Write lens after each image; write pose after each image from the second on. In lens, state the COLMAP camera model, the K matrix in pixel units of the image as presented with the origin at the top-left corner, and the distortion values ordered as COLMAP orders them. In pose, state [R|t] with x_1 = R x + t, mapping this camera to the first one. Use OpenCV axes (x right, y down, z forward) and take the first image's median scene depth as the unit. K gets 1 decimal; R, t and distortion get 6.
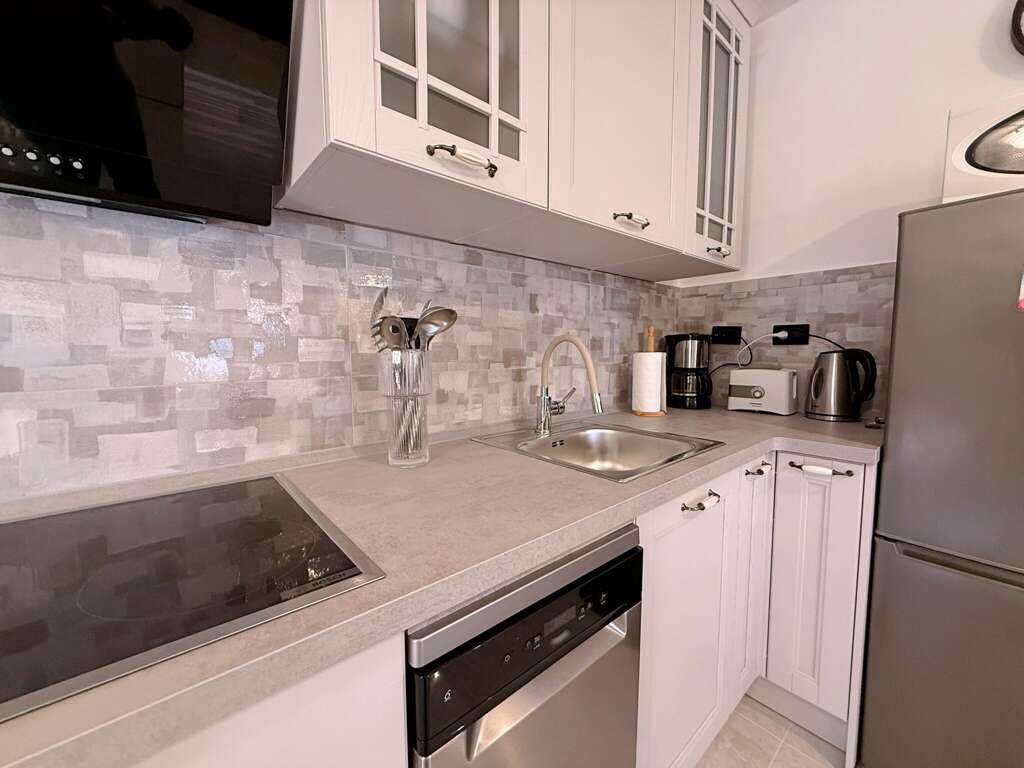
lens RADIAL K [[408.6, 0, 508.7], [0, 408.6, 384.3], [0, 0, 1]] dist [-0.000436, 0.000031]
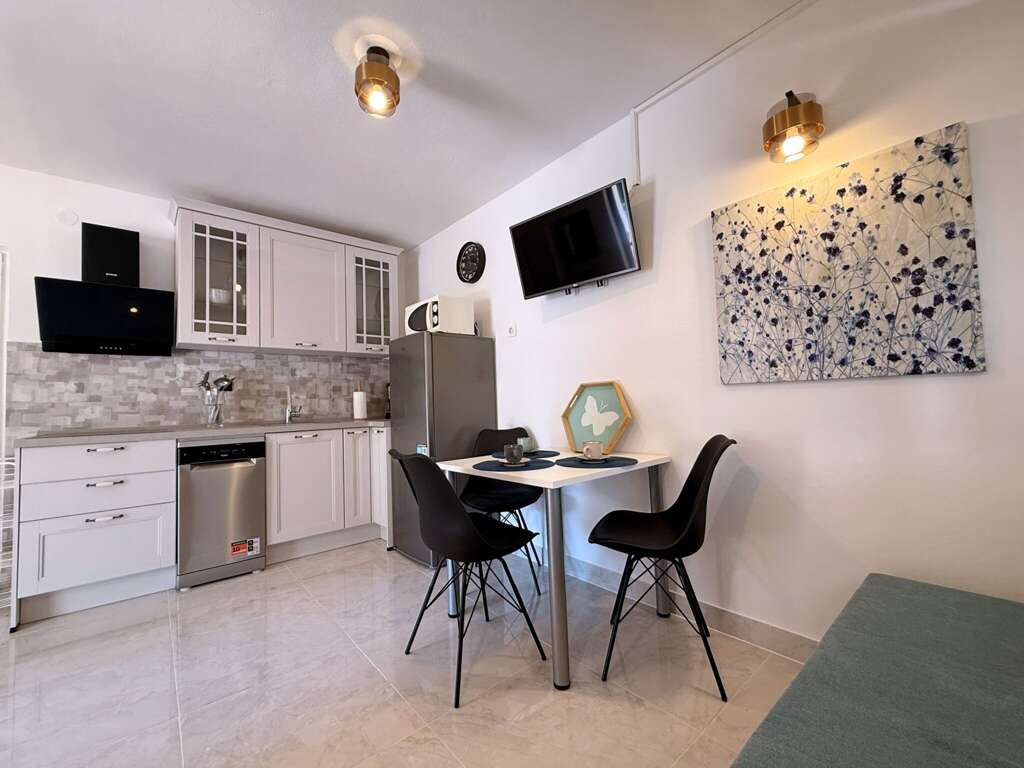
lens RADIAL K [[422.2, 0, 508.9], [0, 422.2, 384.1], [0, 0, 1]] dist [-0.000895, 0.000063]
pose [[0.999656, -0.026178, 0.001636, 1.591205], [0.026169, 0.991192, -0.129820, 0.275249], [0.001776, 0.129818, 0.991536, -1.769115]]
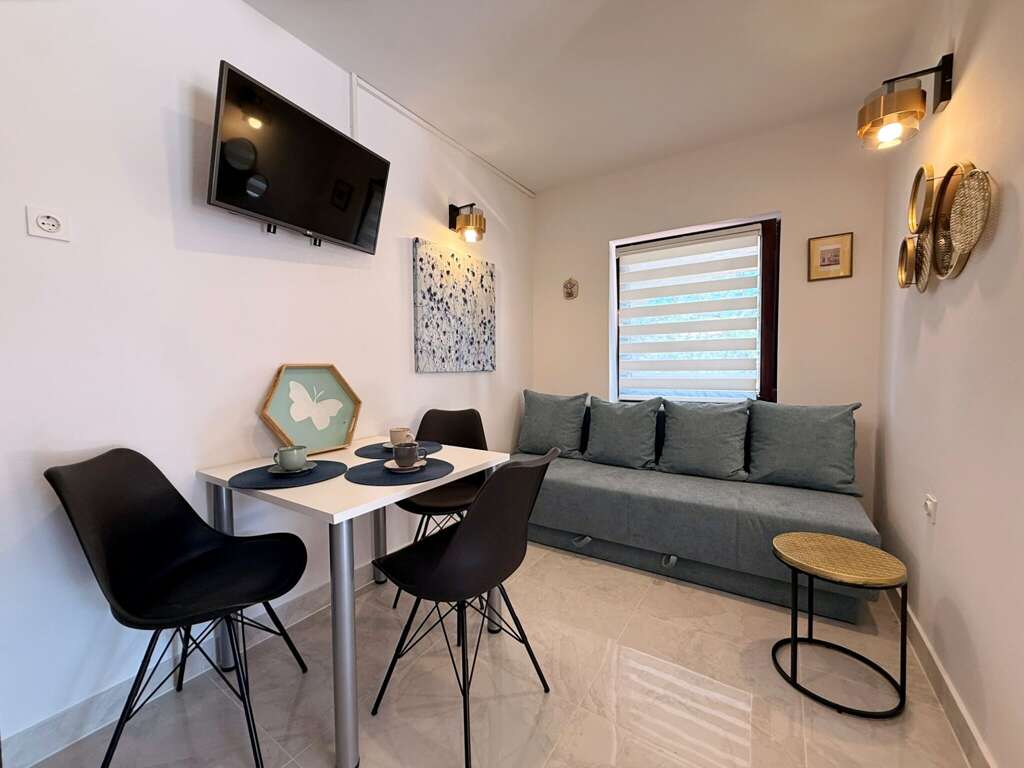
lens RADIAL K [[408.6, 0, 508.7], [0, 408.6, 384.3], [0, 0, 1]] dist [-0.000436, 0.000031]
pose [[-0.281406, -0.035858, 0.958918, 0.317970], [0.092062, 0.993683, 0.064175, 0.062401], [-0.955162, 0.106339, -0.276328, -0.060235]]
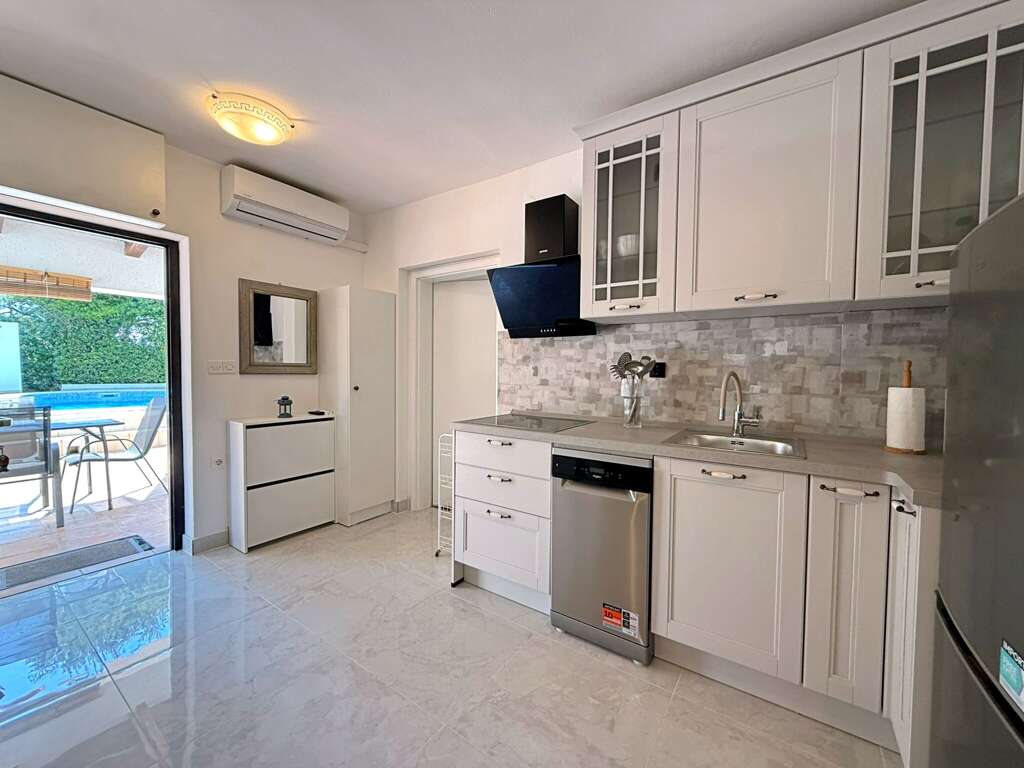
lens RADIAL K [[408.6, 0, 508.7], [0, 408.6, 384.3], [0, 0, 1]] dist [-0.000436, 0.000031]
pose [[0.252025, 0.043160, -0.966758, 1.440141], [-0.093765, 0.995394, 0.019995, -0.022539], [0.963167, 0.085609, 0.254911, -0.220425]]
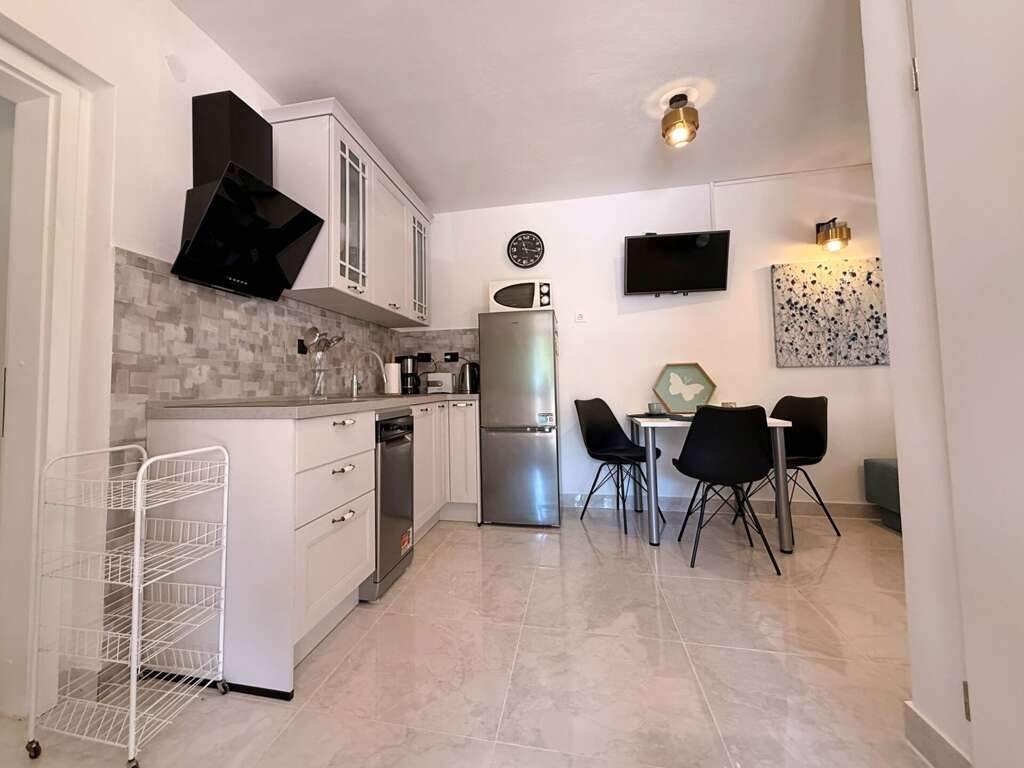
lens RADIAL K [[441.1, 0, 472.8], [0, 441.1, 358.1], [0, 0, 1]] dist [-0.001051, -0.000096]
pose [[0.805233, 0.026876, 0.592350, -0.843358], [0.064650, 0.989038, -0.132760, 0.283285], [-0.589424, 0.145198, 0.794668, -1.291609]]
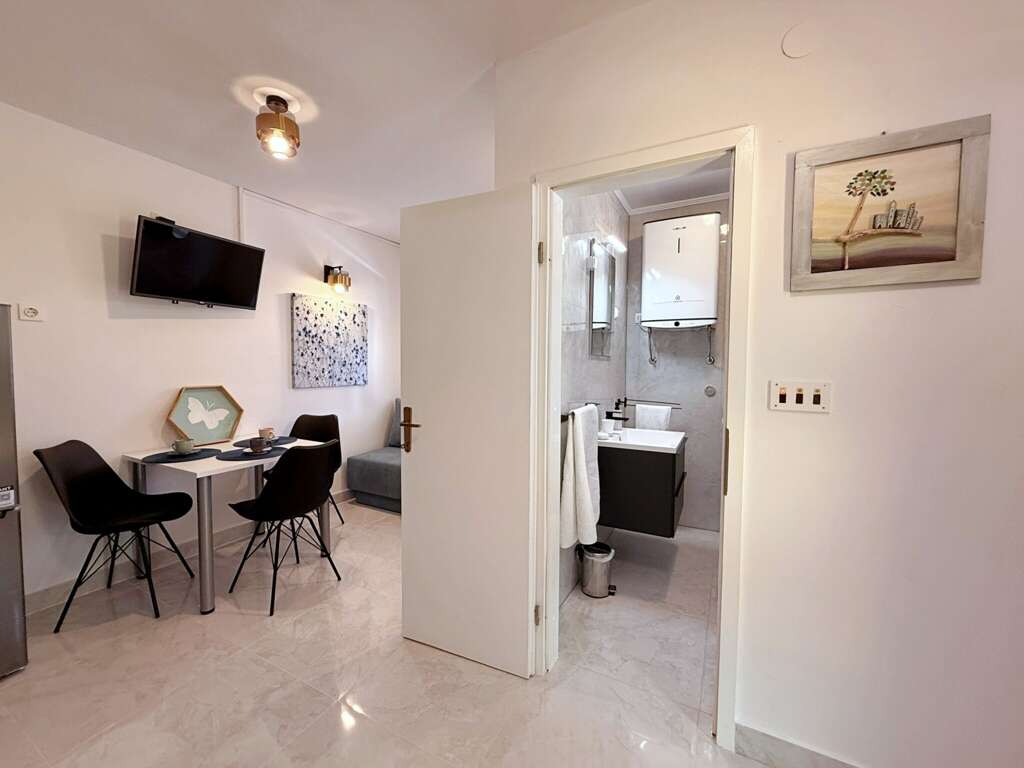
lens RADIAL K [[411.7, 0, 508.7], [0, 411.7, 383.9], [0, 0, 1]] dist [0.000685, 0.000068]
pose [[-0.371013, -0.043325, 0.927616, -0.831258], [0.073196, 0.994439, 0.075722, -0.046118], [-0.925738, 0.095991, -0.365779, -0.533925]]
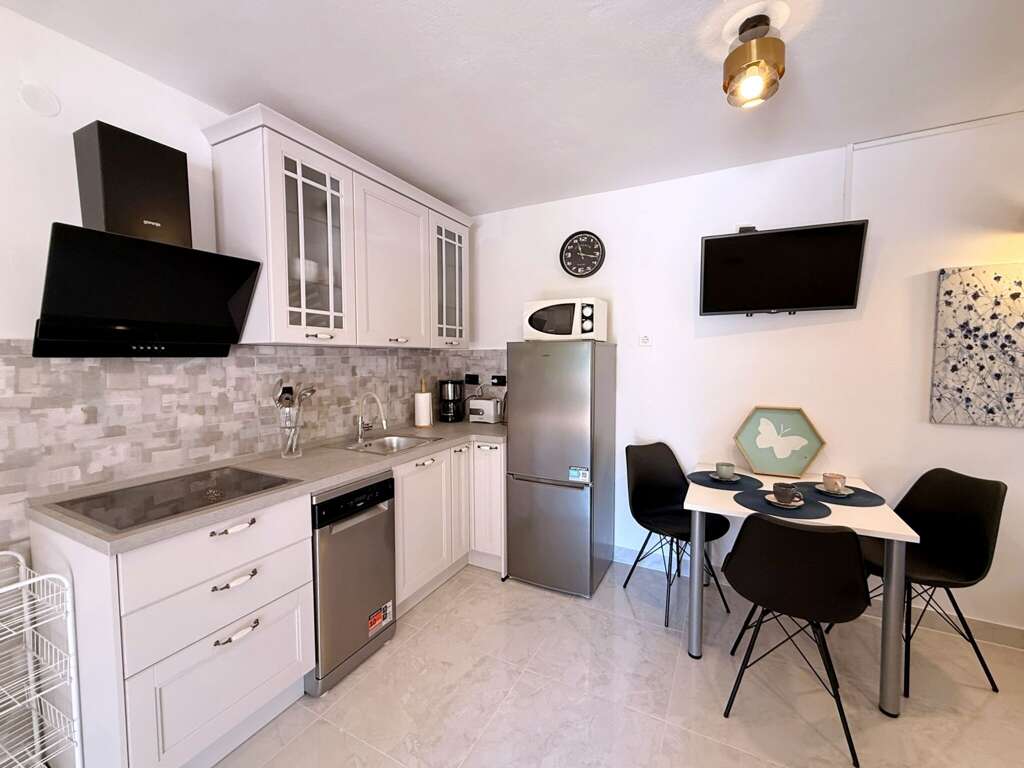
lens RADIAL K [[422.2, 0, 508.9], [0, 422.2, 384.1], [0, 0, 1]] dist [-0.000895, 0.000063]
pose [[0.928979, -0.021031, 0.369535, 0.005221], [0.030345, 0.999351, -0.019408, -0.095637], [-0.368887, 0.029243, 0.929014, -1.230239]]
